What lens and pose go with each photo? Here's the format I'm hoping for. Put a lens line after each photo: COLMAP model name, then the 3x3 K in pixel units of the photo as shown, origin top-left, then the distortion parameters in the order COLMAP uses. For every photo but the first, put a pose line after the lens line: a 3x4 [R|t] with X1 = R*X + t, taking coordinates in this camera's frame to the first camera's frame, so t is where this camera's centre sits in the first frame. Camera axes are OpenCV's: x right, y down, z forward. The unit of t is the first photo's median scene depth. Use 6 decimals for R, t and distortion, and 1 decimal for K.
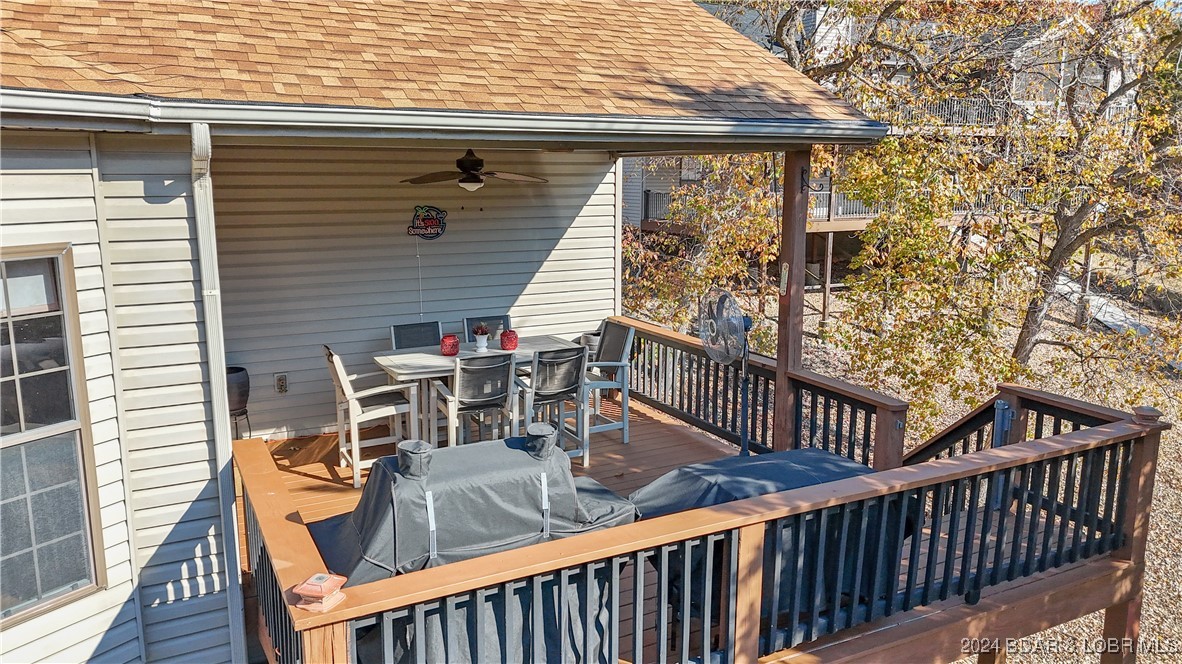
lens RADIAL K [[879.8, 0, 590.8], [0, 879.8, 330.6], [0, 0, 1]] dist [0.080477, -0.007857]
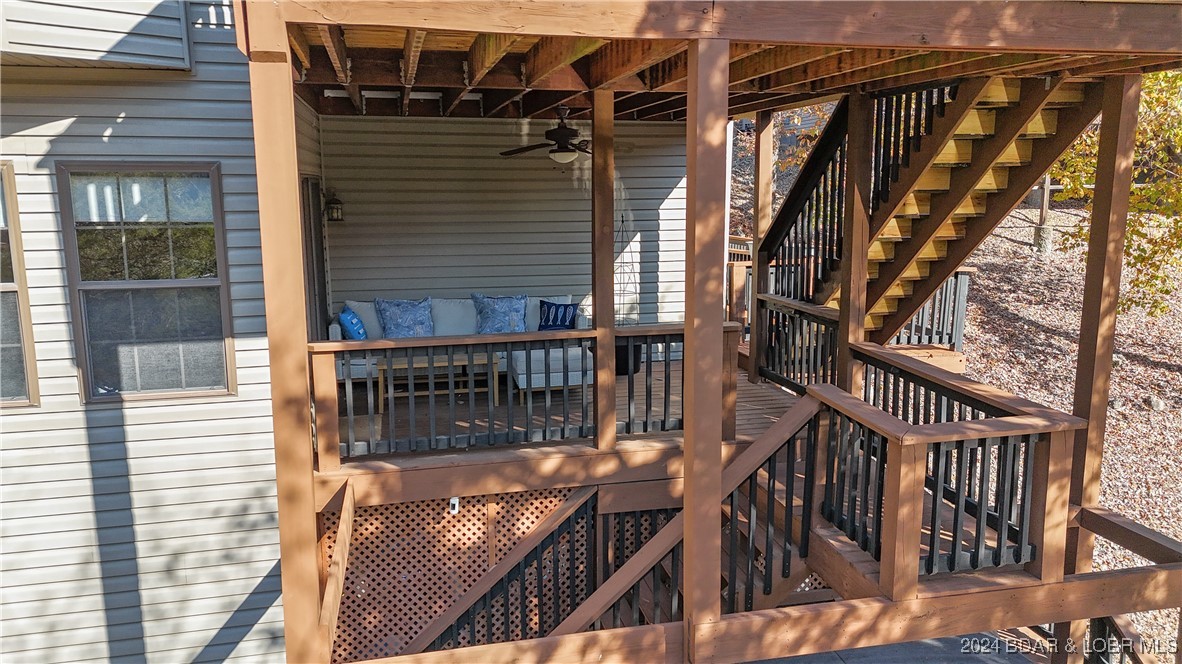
lens RADIAL K [[879.8, 0, 596.7], [0, 879.8, 332.4], [0, 0, 1]] dist [0.080477, -0.007857]
pose [[0.970980, 0.038921, -0.235974, 0.178907], [-0.041911, 0.999092, -0.007666, 0.479152], [0.235461, 0.017333, 0.971729, 0.052810]]
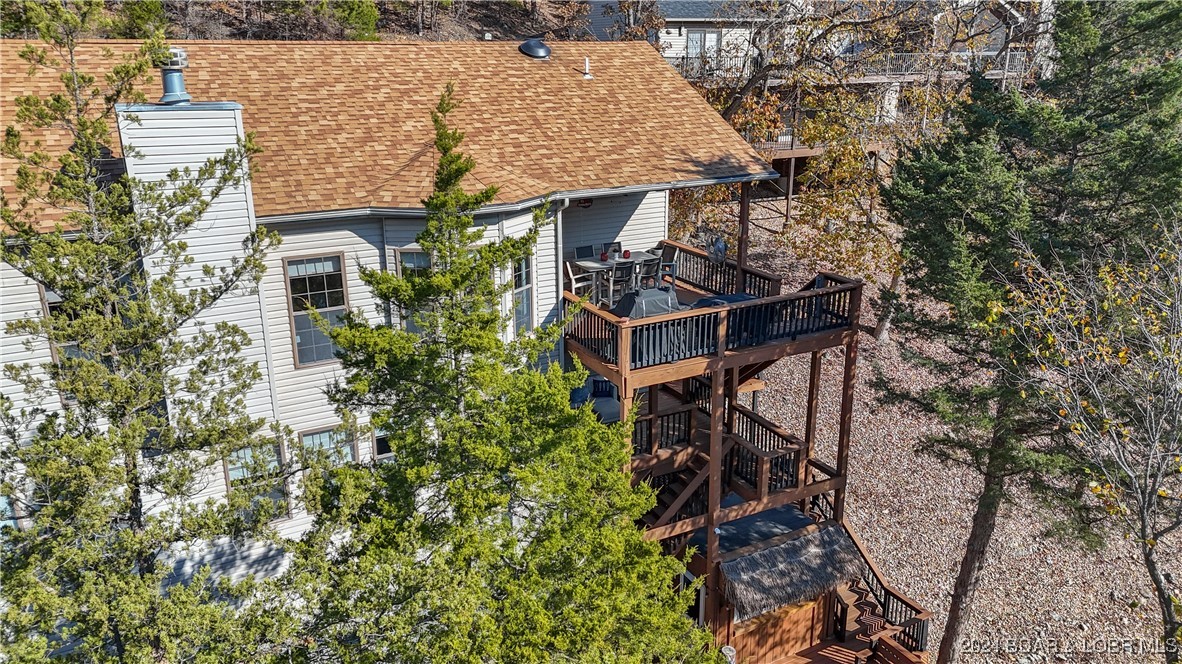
lens RADIAL K [[879.8, 0, 584.6], [0, 879.8, 337.4], [0, 0, 1]] dist [0.080477, -0.007857]
pose [[0.999948, -0.008162, 0.006090, -0.245744], [0.007233, 0.990207, 0.139416, -0.109334], [-0.007168, -0.139365, 0.990215, -1.542724]]
